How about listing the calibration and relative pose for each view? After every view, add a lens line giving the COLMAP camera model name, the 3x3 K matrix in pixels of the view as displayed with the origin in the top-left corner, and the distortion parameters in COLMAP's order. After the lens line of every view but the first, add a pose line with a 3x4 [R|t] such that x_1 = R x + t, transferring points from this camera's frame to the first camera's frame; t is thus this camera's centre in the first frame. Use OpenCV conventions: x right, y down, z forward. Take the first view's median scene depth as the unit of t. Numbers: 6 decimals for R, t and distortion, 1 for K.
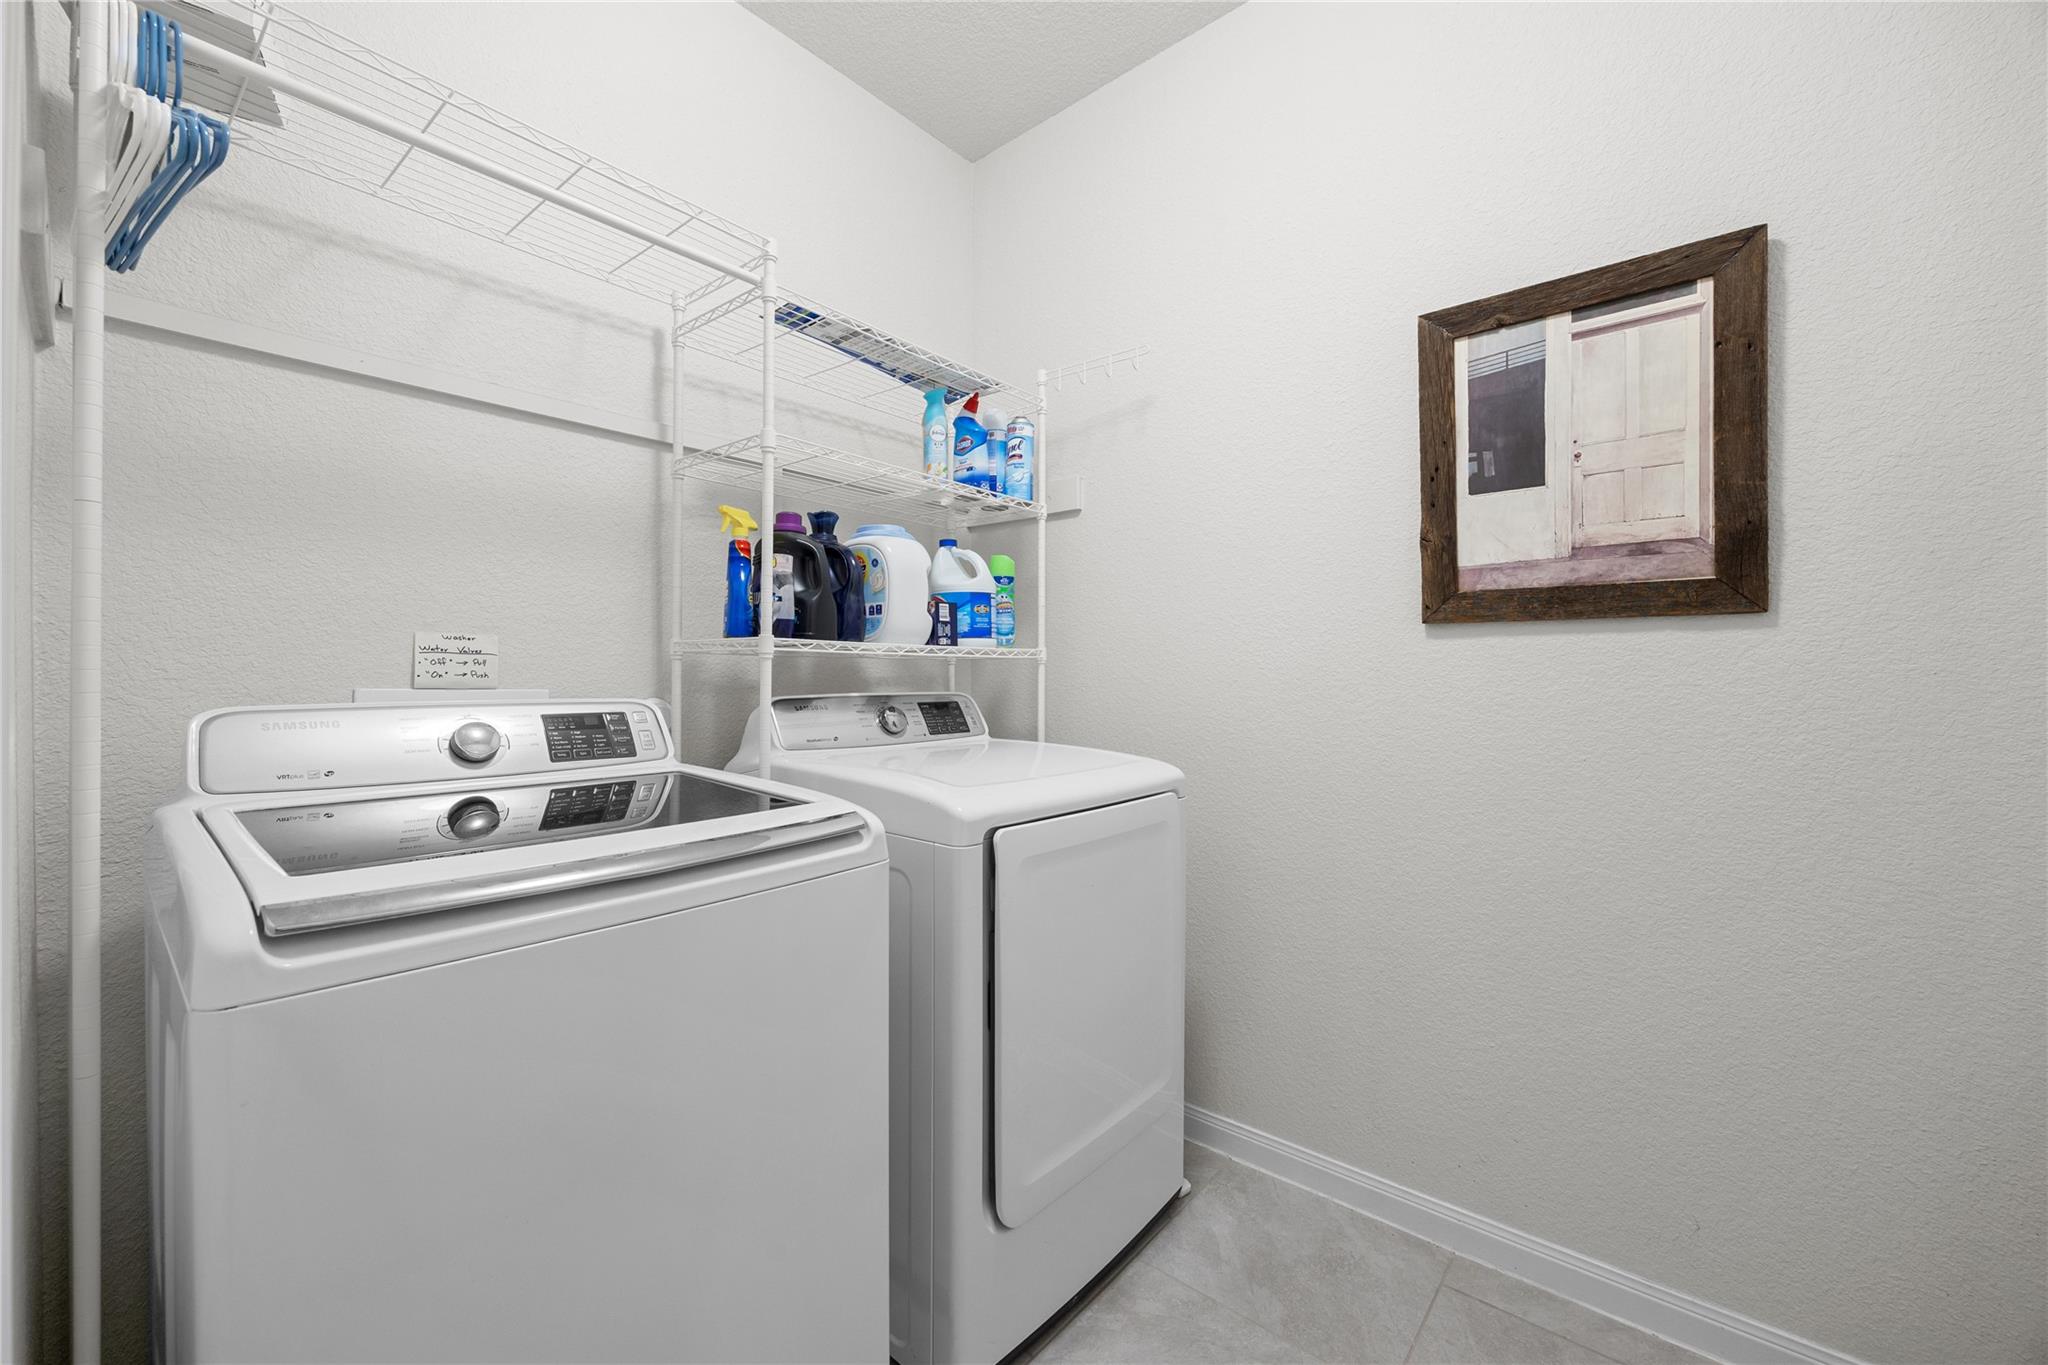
lens RADIAL K [[818.1, 0, 1022.3], [0, 818.1, 675.9], [0, 0, 1]] dist [-0.003619, -0.000168]
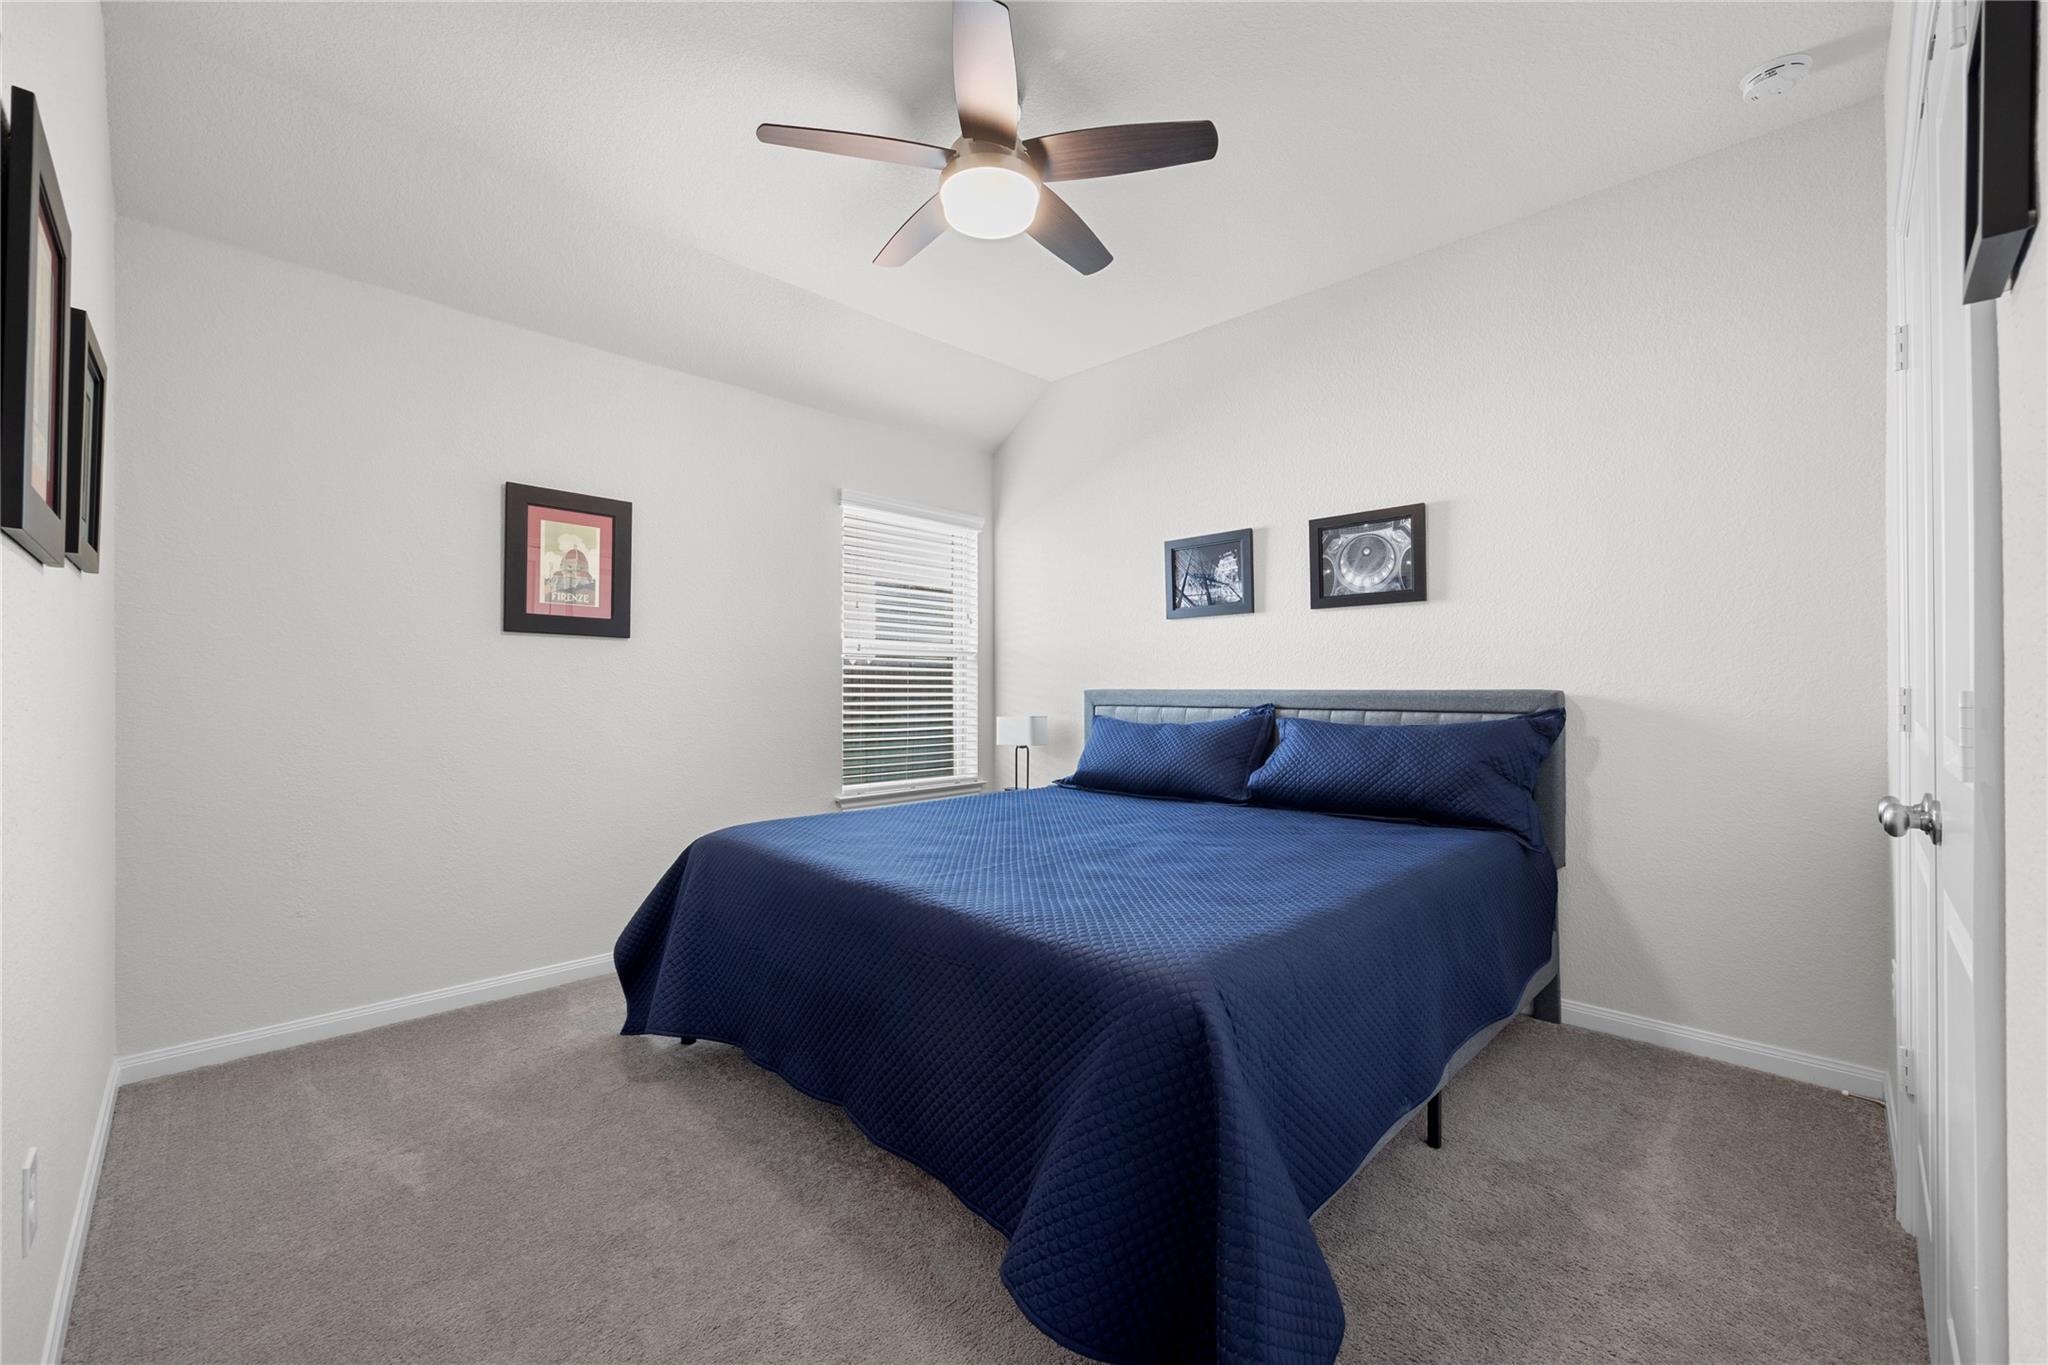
lens RADIAL K [[818.1, 0, 1023.7], [0, 818.1, 682.2], [0, 0, 1]] dist [-0.003619, -0.000168]
pose [[0.072635, 0.007080, 0.997333, -1.824429], [-0.001455, 0.999974, -0.006993, 0.098931], [-0.997358, -0.000943, 0.072643, -0.617830]]
